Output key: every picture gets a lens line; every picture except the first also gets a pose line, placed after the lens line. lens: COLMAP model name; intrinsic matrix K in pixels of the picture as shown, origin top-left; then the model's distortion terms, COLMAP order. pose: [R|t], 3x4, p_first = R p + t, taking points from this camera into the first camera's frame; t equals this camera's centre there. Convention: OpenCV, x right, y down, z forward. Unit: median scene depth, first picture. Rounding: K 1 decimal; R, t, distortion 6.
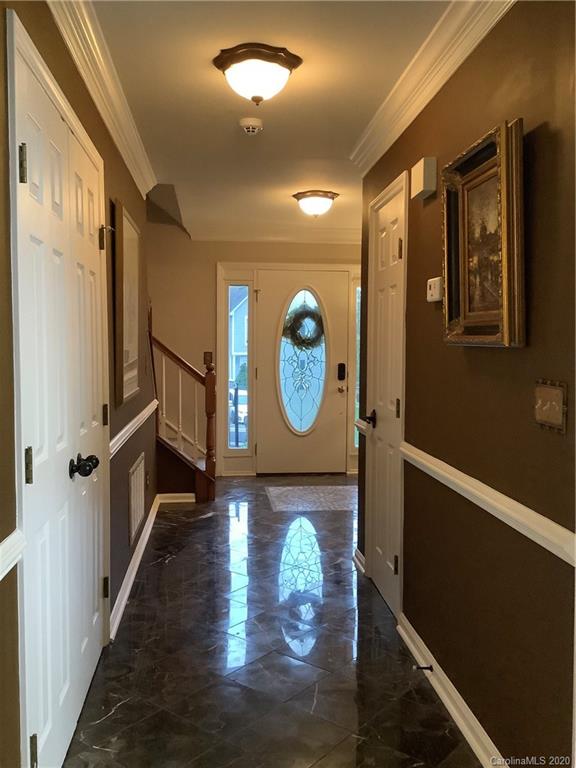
lens RADIAL K [[686.7, 0, 288.0], [0, 686.7, 384.0], [0, 0, 1]] dist [0.090716, -0.133393]
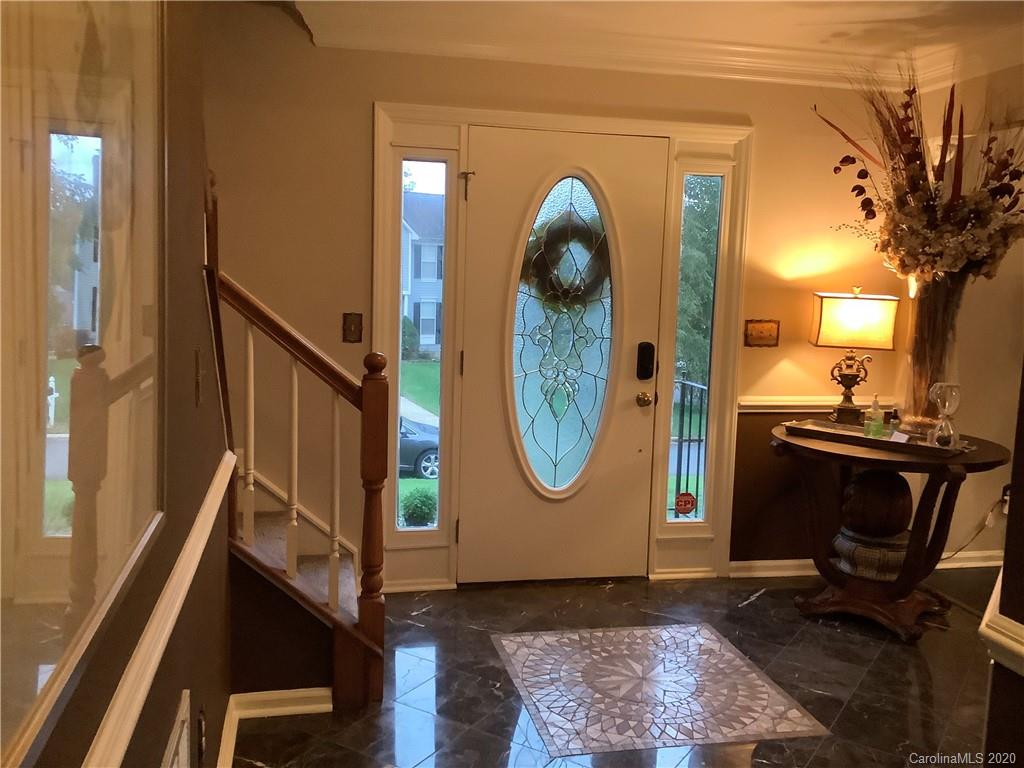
lens RADIAL K [[915.6, 0, 512.0], [0, 915.6, 384.0], [0, 0, 1]] dist [0.090716, -0.133393]
pose [[0.993679, 0.010298, 0.111784, -0.079565], [-0.015935, 0.998640, 0.049650, -0.032056], [-0.111121, -0.051118, 0.992491, 0.407302]]
